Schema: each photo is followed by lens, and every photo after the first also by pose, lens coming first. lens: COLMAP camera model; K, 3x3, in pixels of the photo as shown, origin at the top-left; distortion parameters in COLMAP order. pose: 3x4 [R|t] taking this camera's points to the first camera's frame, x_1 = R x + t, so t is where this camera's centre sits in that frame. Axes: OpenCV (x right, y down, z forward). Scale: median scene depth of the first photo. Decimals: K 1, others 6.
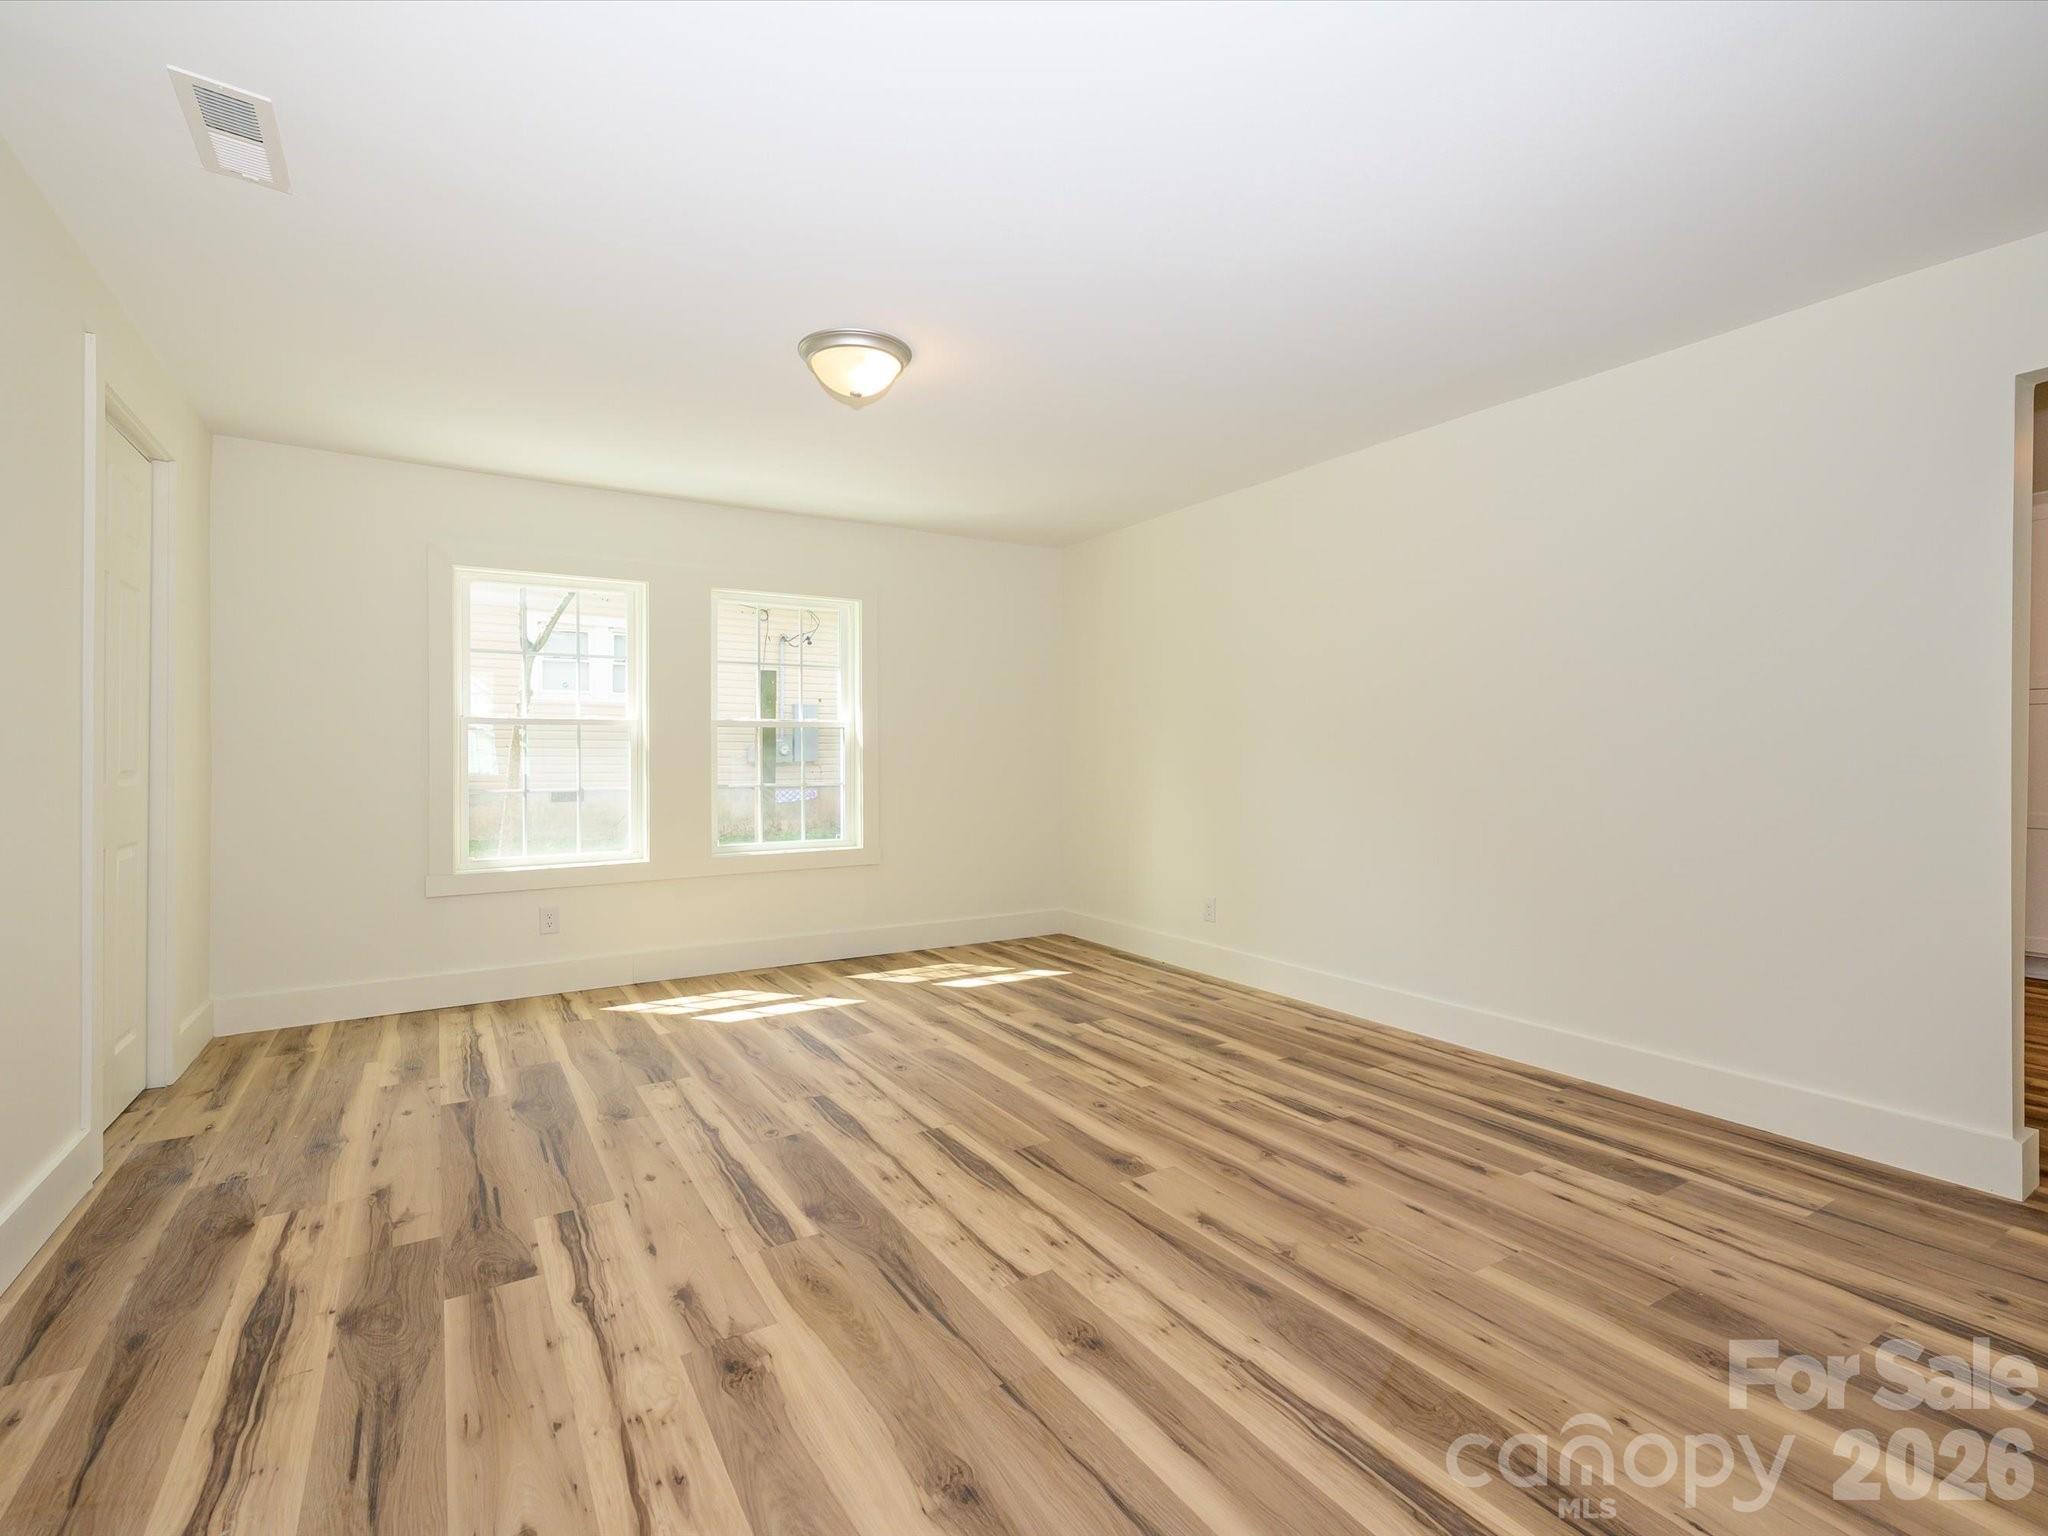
lens RADIAL K [[943.7, 0, 1025.3], [0, 943.7, 762.8], [0, 0, 1]] dist [0.000468, -0.000626]
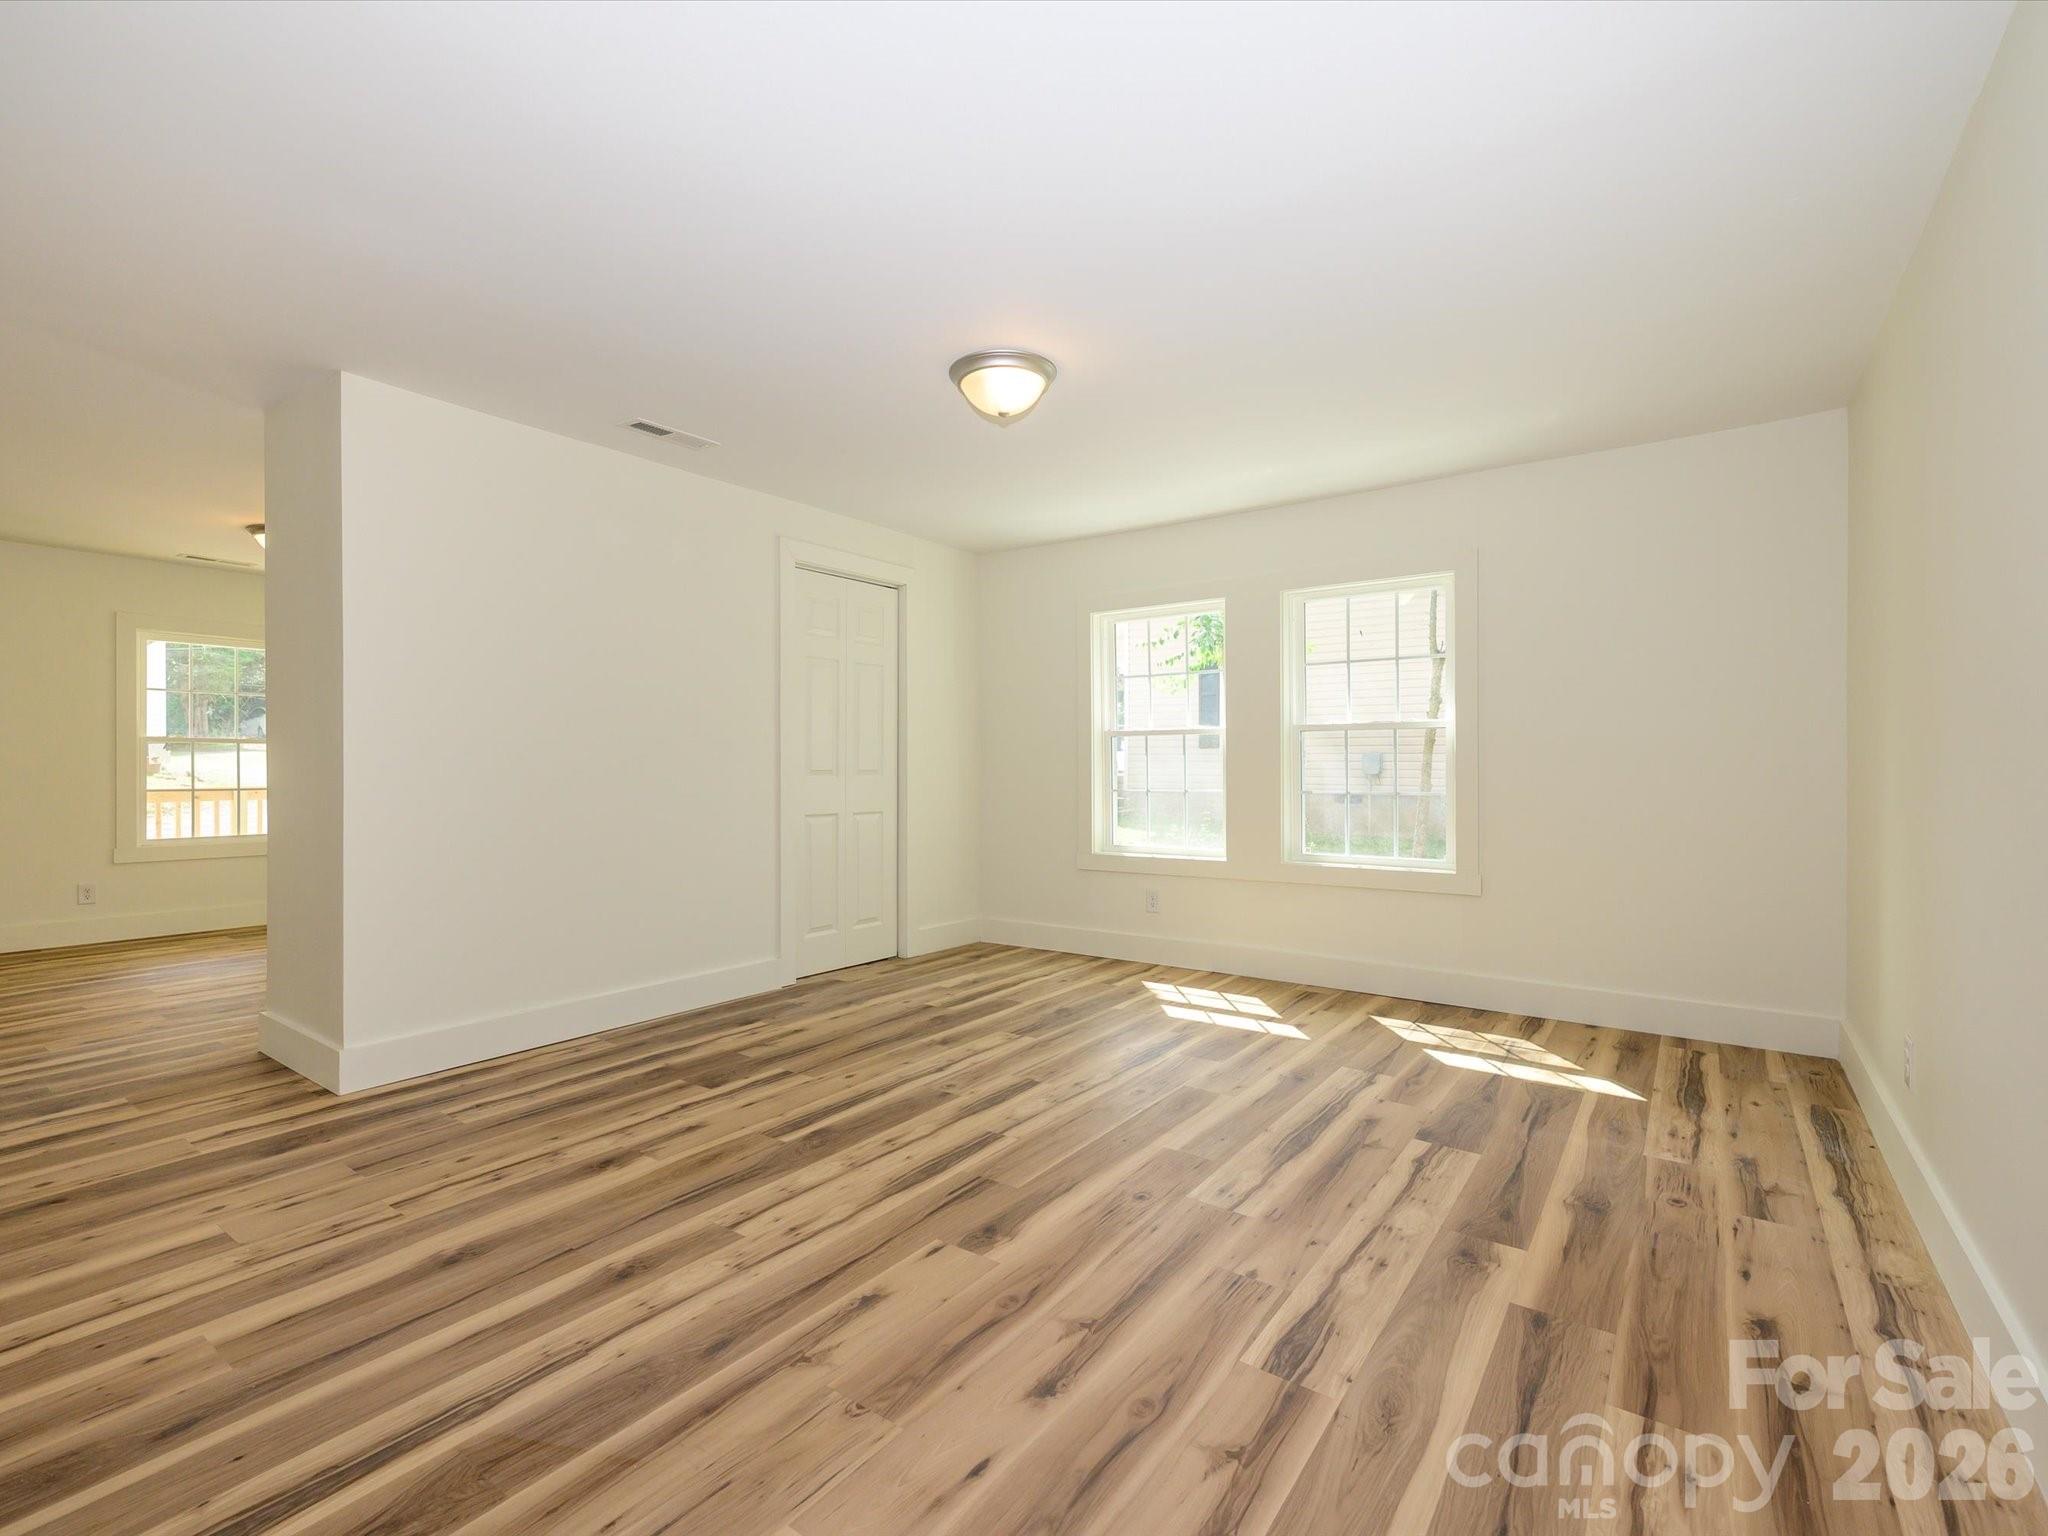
lens RADIAL K [[943.7, 0, 1025.3], [0, 943.7, 762.8], [0, 0, 1]] dist [0.000468, -0.000626]
pose [[0.378876, -0.000248, -0.925448, 0.914180], [-0.006060, 0.999978, -0.002748, -0.001532], [0.925428, 0.006649, 0.378866, 0.706967]]
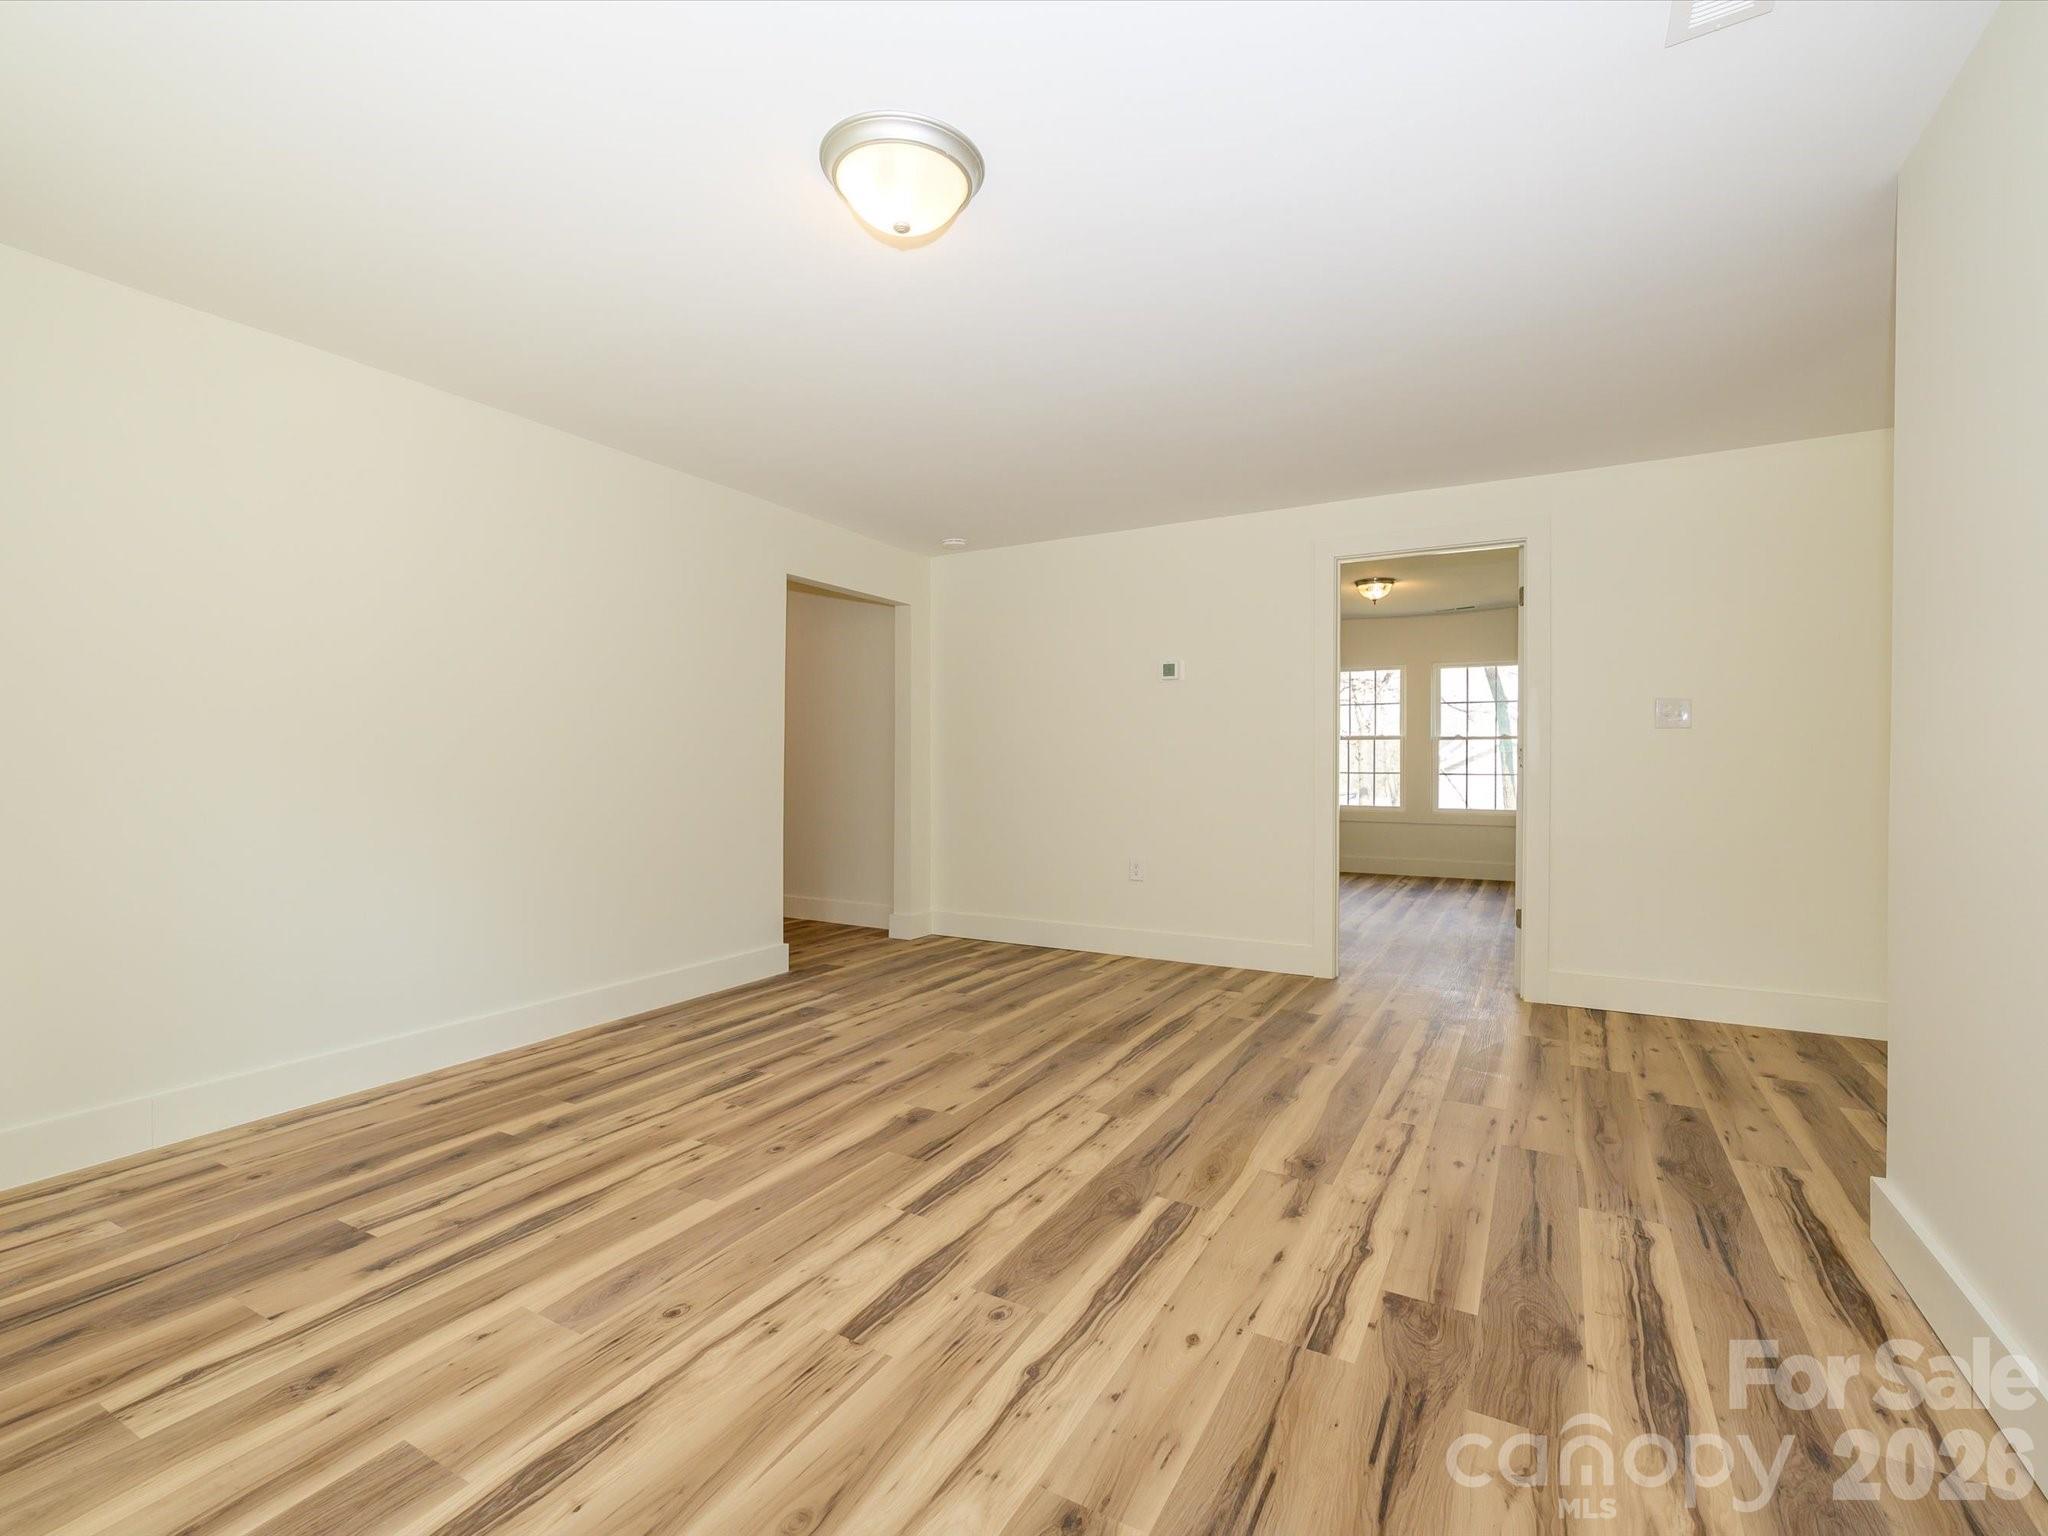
lens RADIAL K [[943.7, 0, 1025.3], [0, 943.7, 762.8], [0, 0, 1]] dist [0.000468, -0.000626]
pose [[-0.479977, -0.002586, 0.877277, -0.947290], [0.005643, 0.999966, 0.006035, -0.005021], [-0.877263, 0.007847, -0.479946, 1.424944]]
